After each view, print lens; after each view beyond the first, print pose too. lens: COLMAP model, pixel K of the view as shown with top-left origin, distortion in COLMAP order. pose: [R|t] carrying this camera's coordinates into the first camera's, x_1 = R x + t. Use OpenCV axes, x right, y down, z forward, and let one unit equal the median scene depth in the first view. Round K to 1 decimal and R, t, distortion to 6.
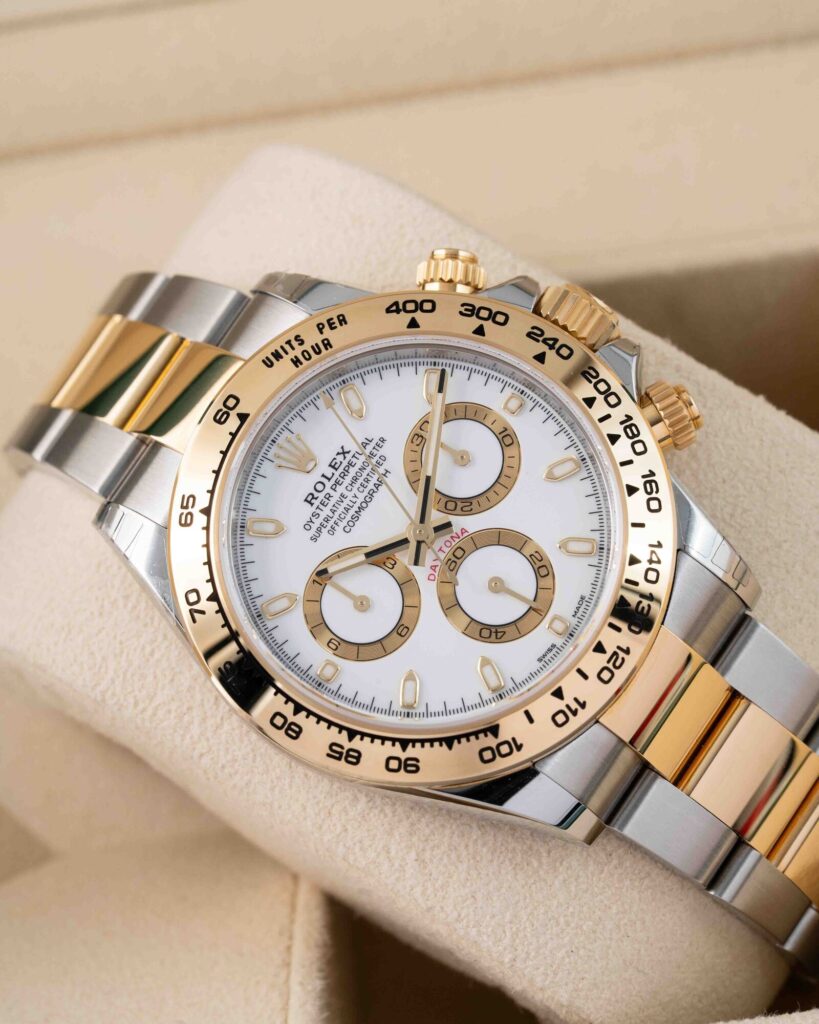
lens RADIAL K [[4960.0, 0, 409.5], [0, 4960.0, 512.0], [0, 0, 1]] dist [-0.282469, -4.680566]
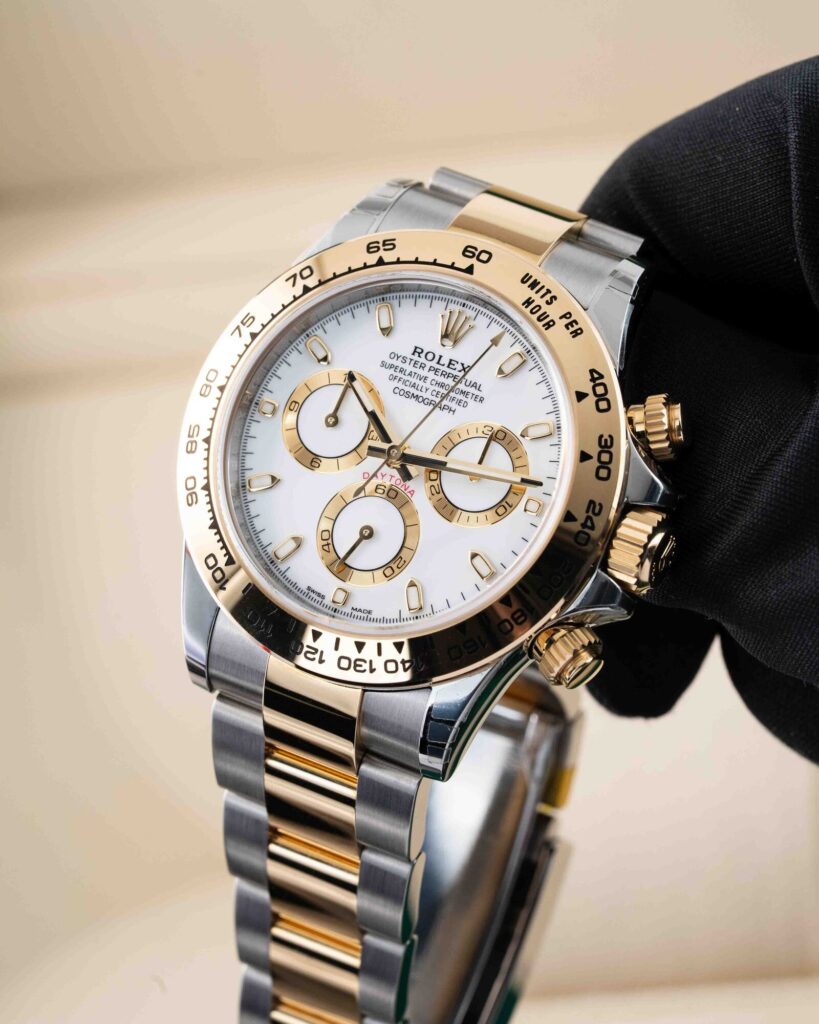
lens RADIAL K [[4960.0, 0, 409.5], [0, 4960.0, 512.0], [0, 0, 1]] dist [-0.282469, -4.680566]
pose [[0.183775, 0.952795, -0.241680, 0.274784], [-0.839323, 0.280075, 0.465935, -0.495774], [0.511629, 0.117220, 0.851173, 0.082057]]
